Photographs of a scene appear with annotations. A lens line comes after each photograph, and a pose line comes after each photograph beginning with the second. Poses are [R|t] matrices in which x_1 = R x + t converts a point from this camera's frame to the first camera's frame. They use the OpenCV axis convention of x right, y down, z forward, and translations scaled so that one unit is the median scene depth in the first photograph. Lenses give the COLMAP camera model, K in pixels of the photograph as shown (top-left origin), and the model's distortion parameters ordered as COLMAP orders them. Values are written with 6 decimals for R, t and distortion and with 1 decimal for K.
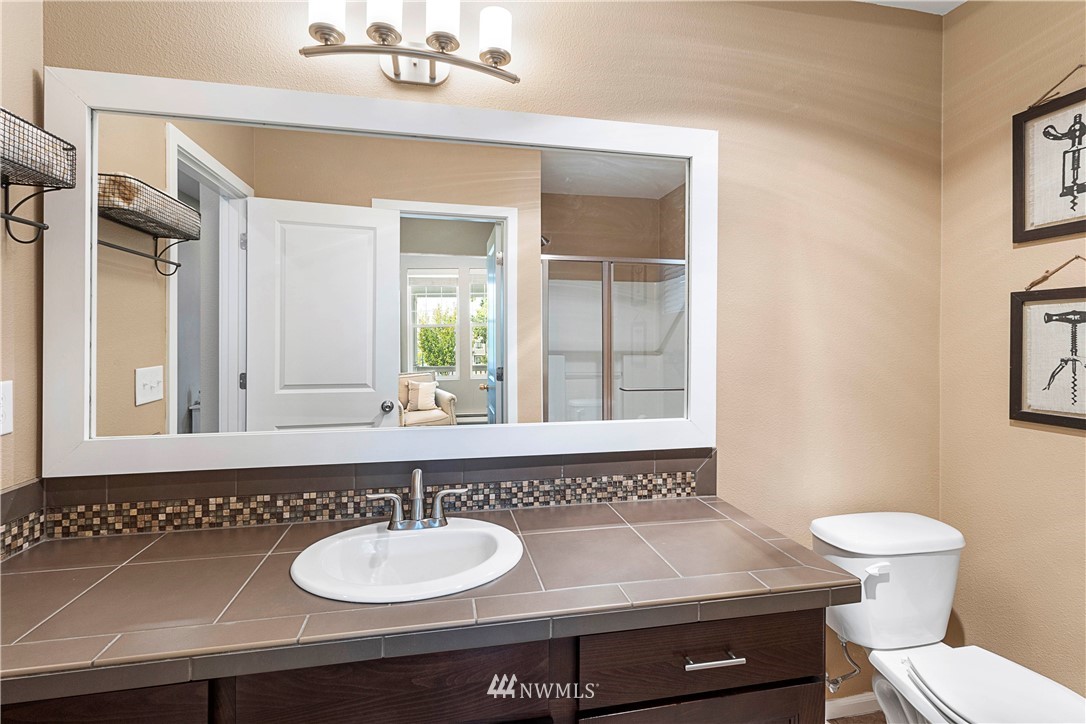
lens RADIAL K [[512.7, 0, 543.4], [0, 512.7, 339.9], [0, 0, 1]] dist [0.003962, 0.000978]
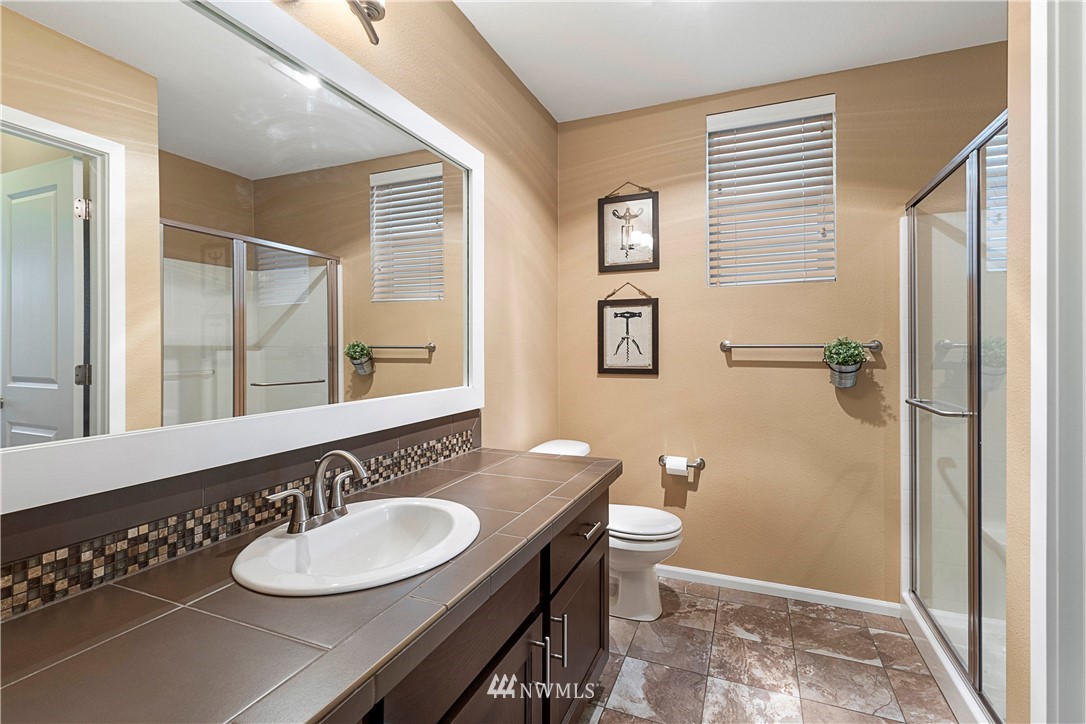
lens RADIAL K [[512.7, 0, 543.4], [0, 512.7, 339.9], [0, 0, 1]] dist [0.003962, 0.000978]
pose [[0.564581, 0.008175, 0.825337, -0.645287], [0.002403, 0.999930, -0.011549, 0.063652], [-0.825374, 0.008504, 0.564522, 0.187663]]
